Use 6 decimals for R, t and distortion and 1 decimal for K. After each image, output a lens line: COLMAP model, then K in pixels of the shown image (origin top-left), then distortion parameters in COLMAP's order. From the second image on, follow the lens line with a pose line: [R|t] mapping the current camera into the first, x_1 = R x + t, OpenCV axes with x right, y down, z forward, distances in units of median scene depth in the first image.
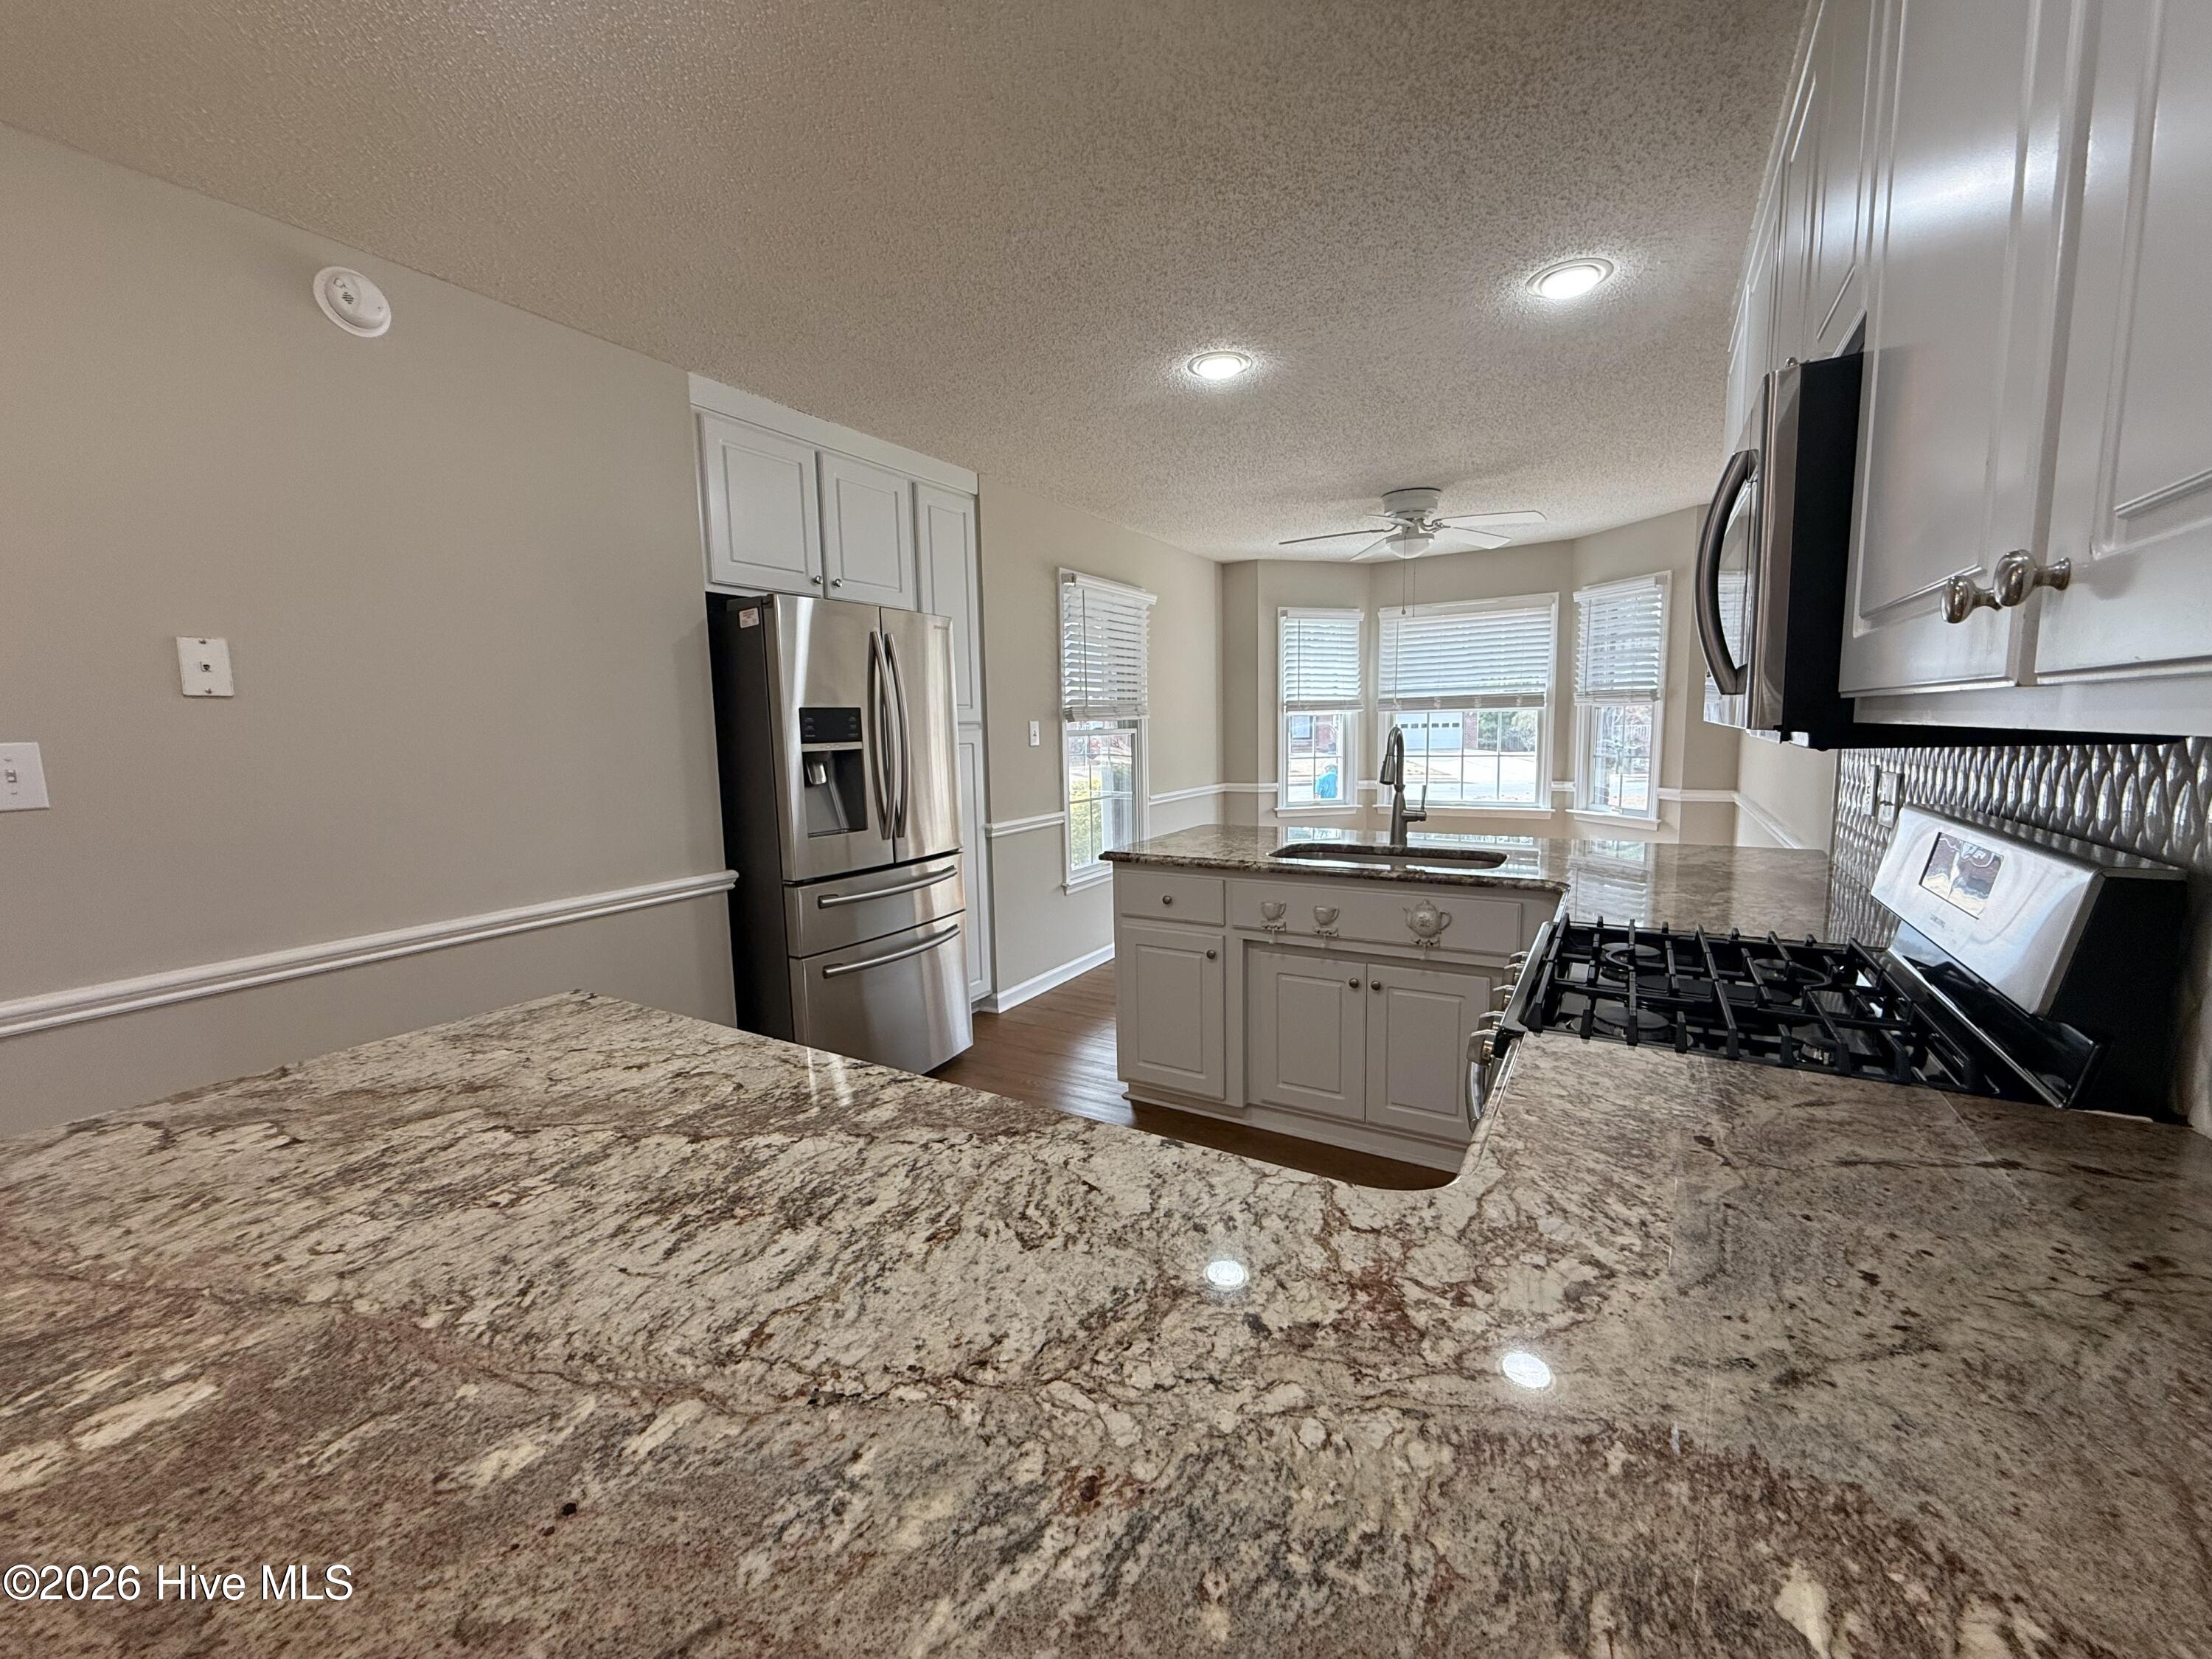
lens RADIAL K [[883.6, 0, 1099.9], [0, 883.6, 830.4], [0, 0, 1]] dist [0.002744, -0.000431]
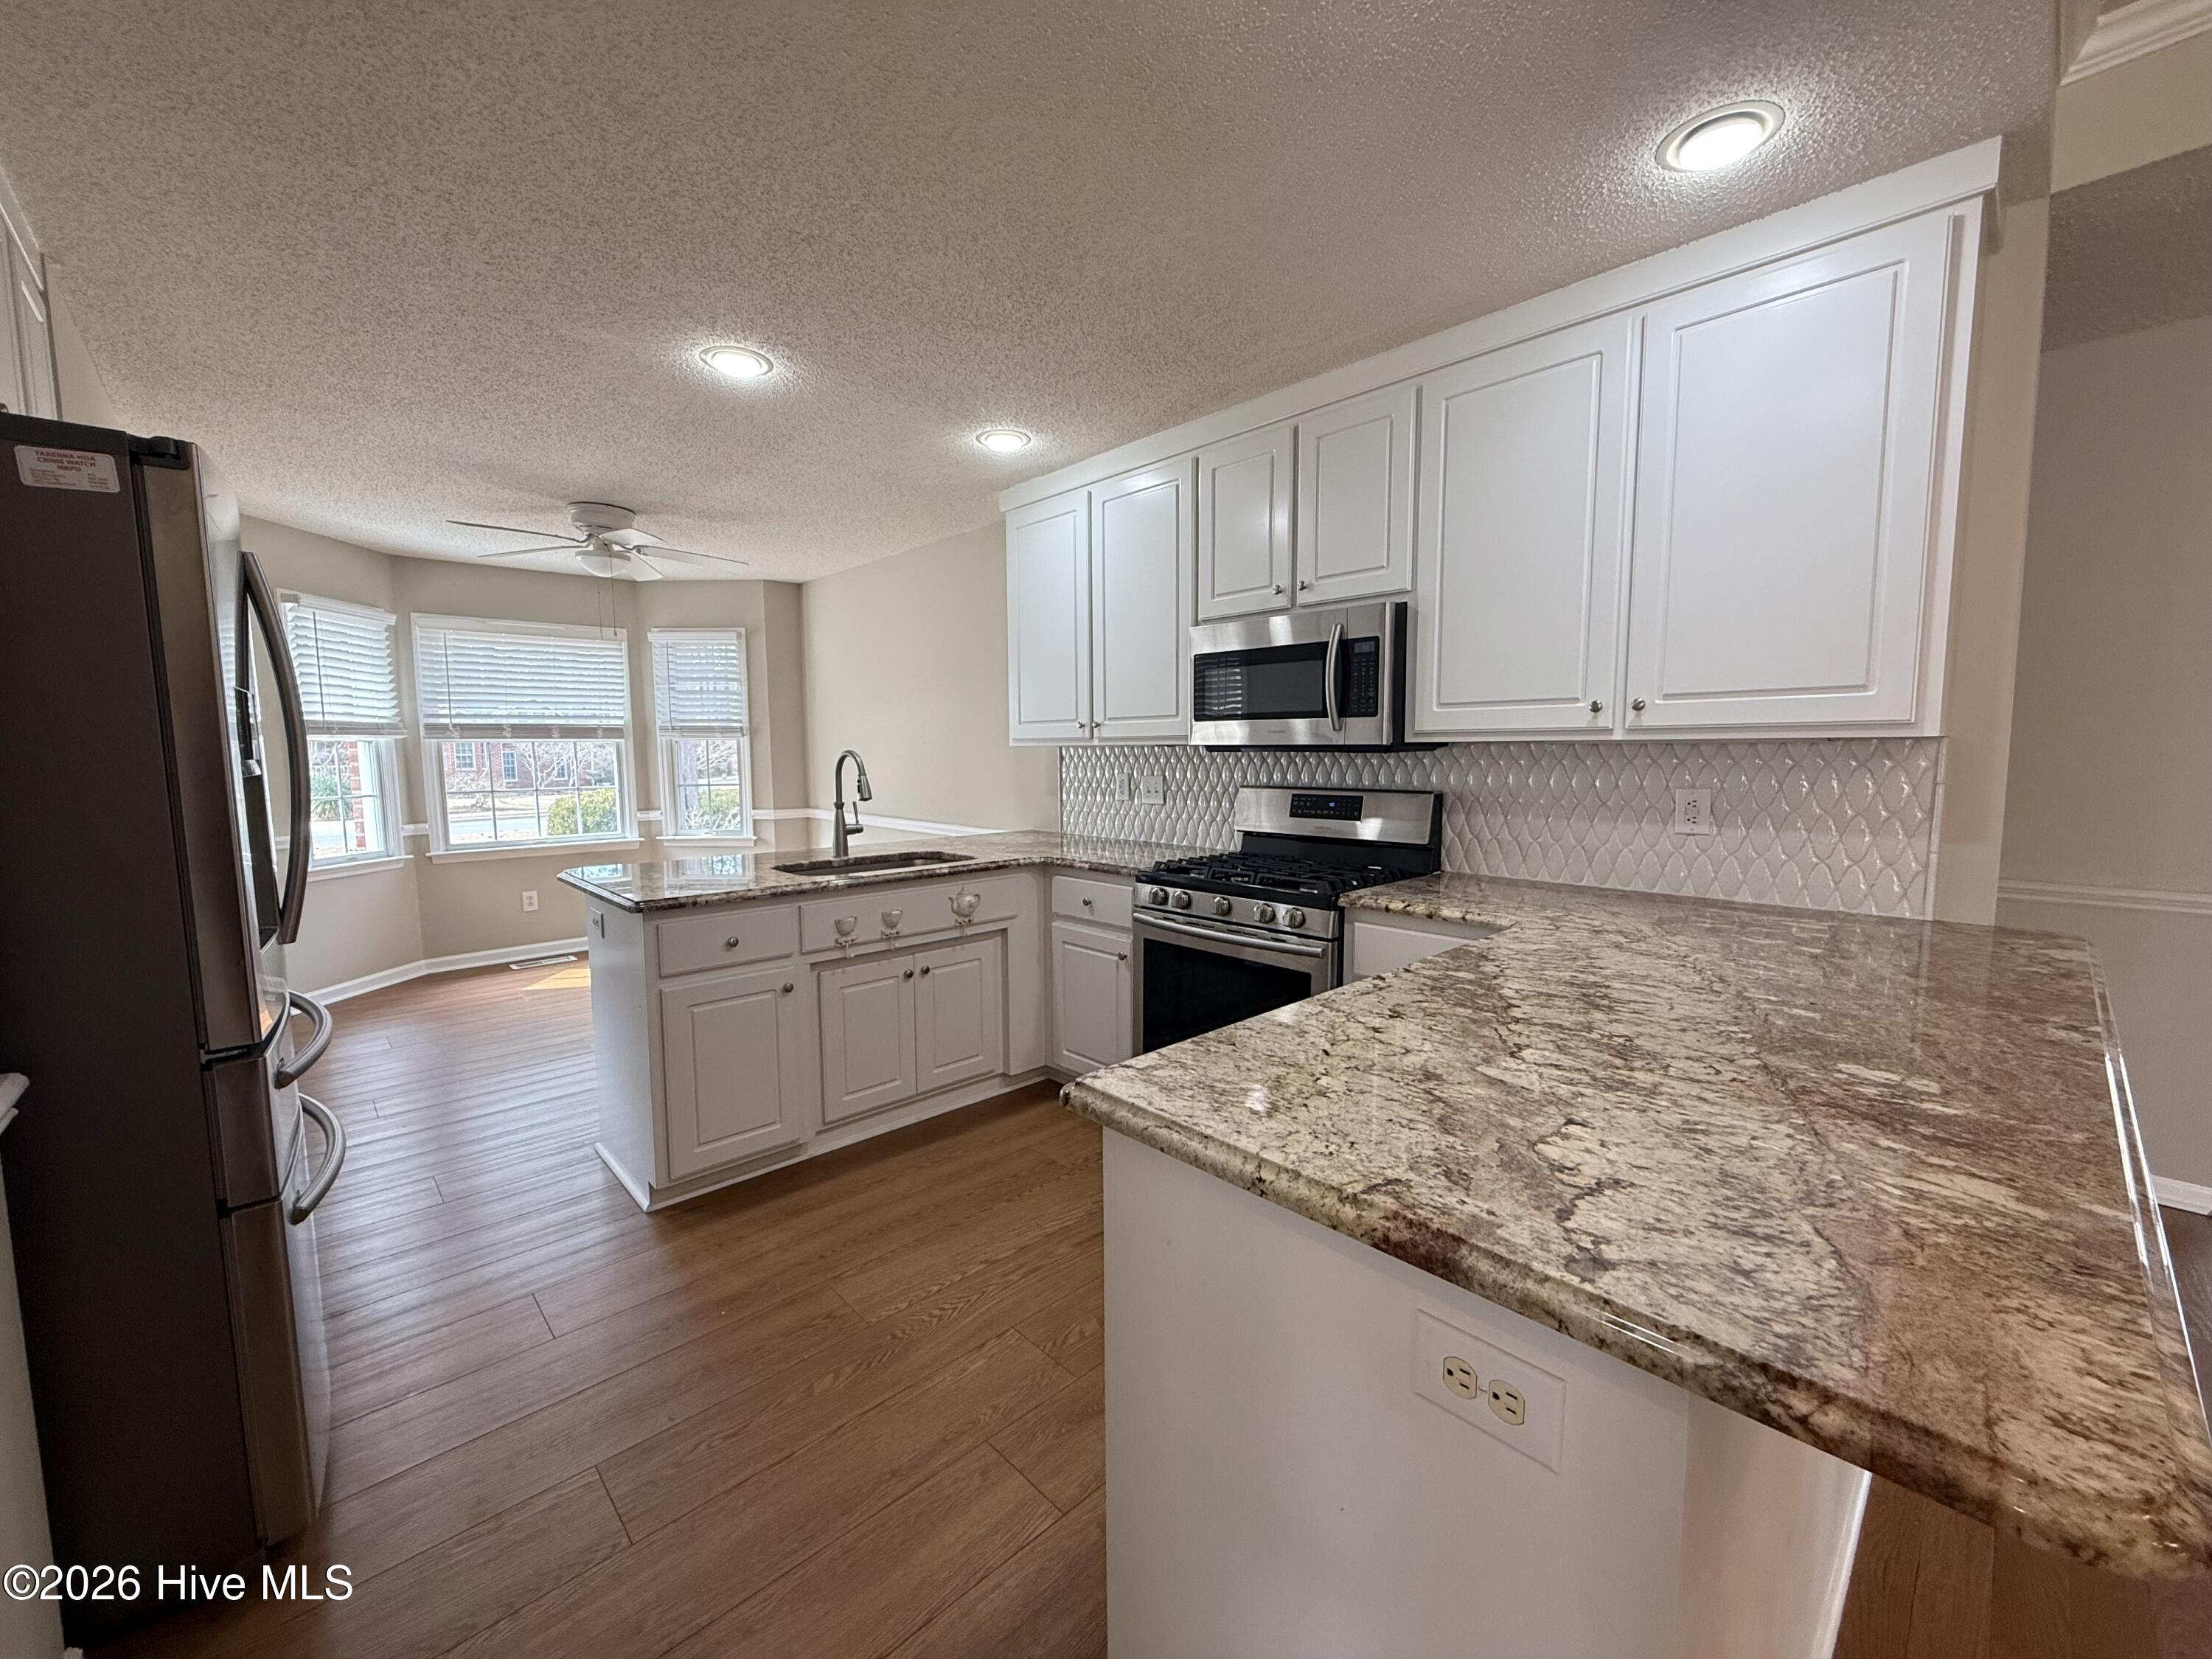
lens RADIAL K [[883.6, 0, 1099.1], [0, 883.6, 833.0], [0, 0, 1]] dist [0.002744, -0.000431]
pose [[0.267798, -0.072576, 0.960738, -1.512186], [0.115299, 0.992407, 0.042829, -0.056315], [-0.956551, 0.099303, 0.274133, 0.918587]]
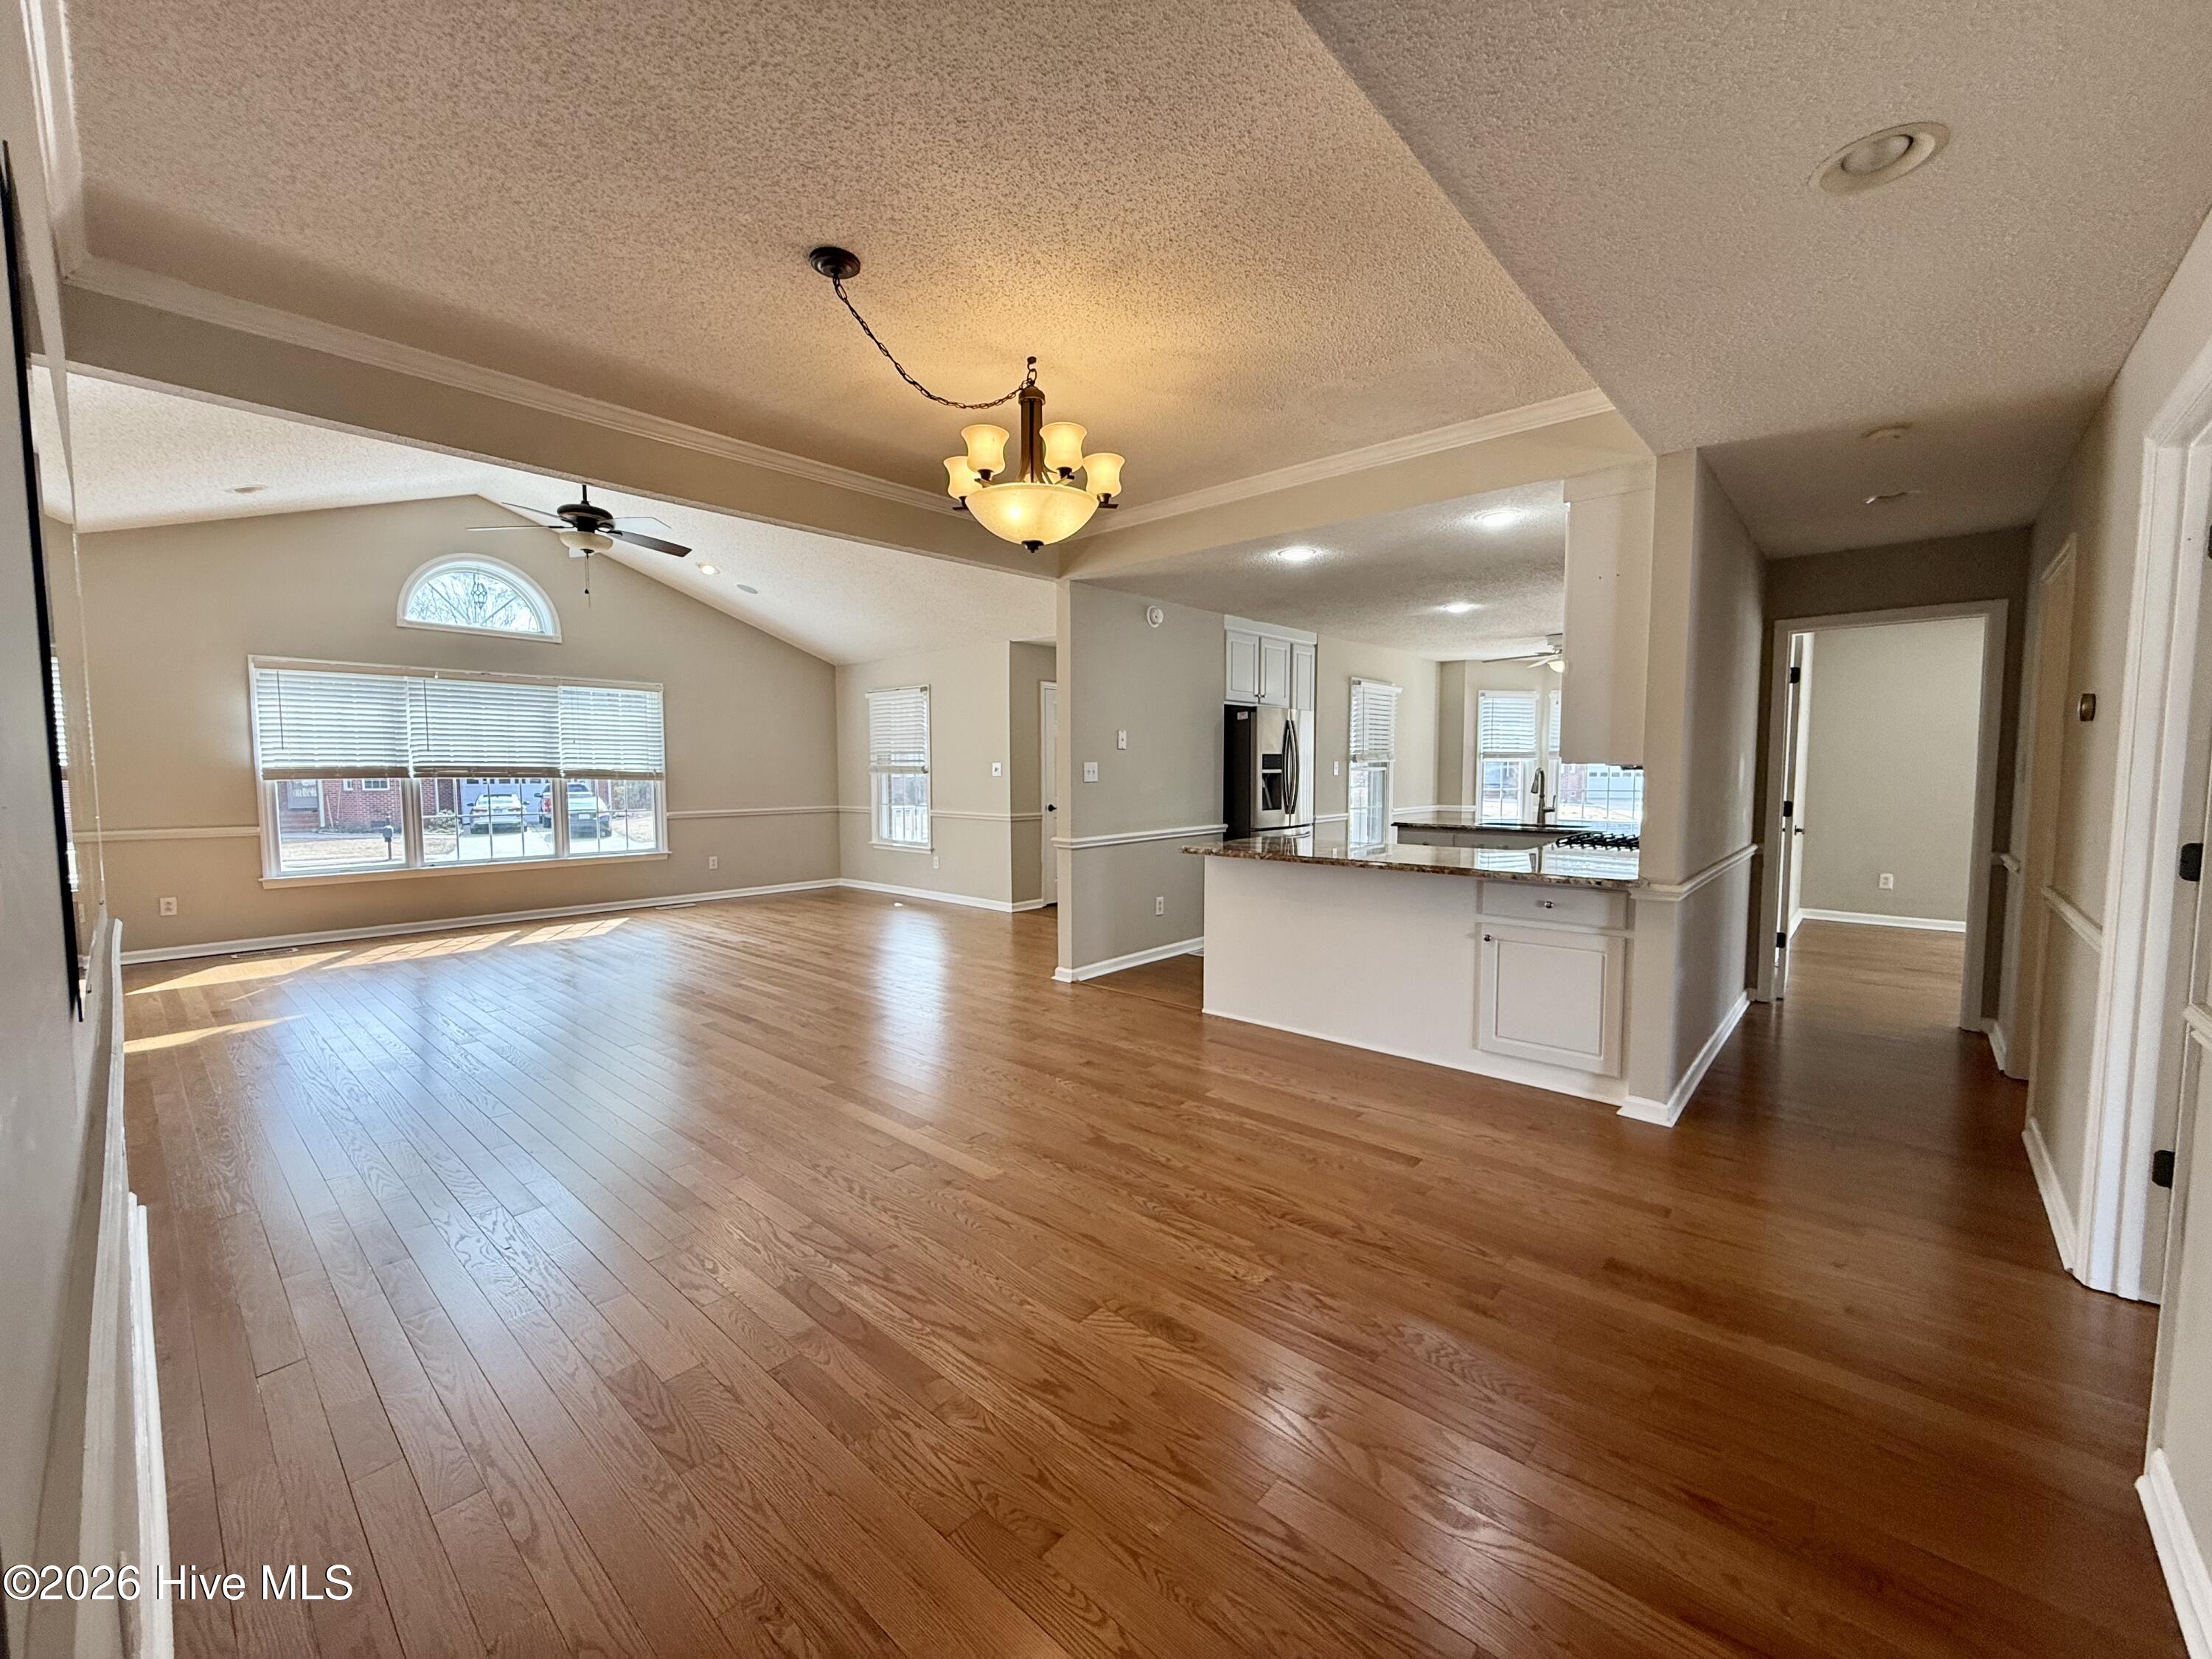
lens RADIAL K [[883.6, 0, 1094.6], [0, 883.6, 832.8], [0, 0, 1]] dist [0.002744, -0.000431]
pose [[0.980106, 0.034034, -0.195534, -0.686279], [-0.042457, 0.998335, -0.039048, 0.391132], [0.193879, 0.046573, 0.979919, -2.977554]]
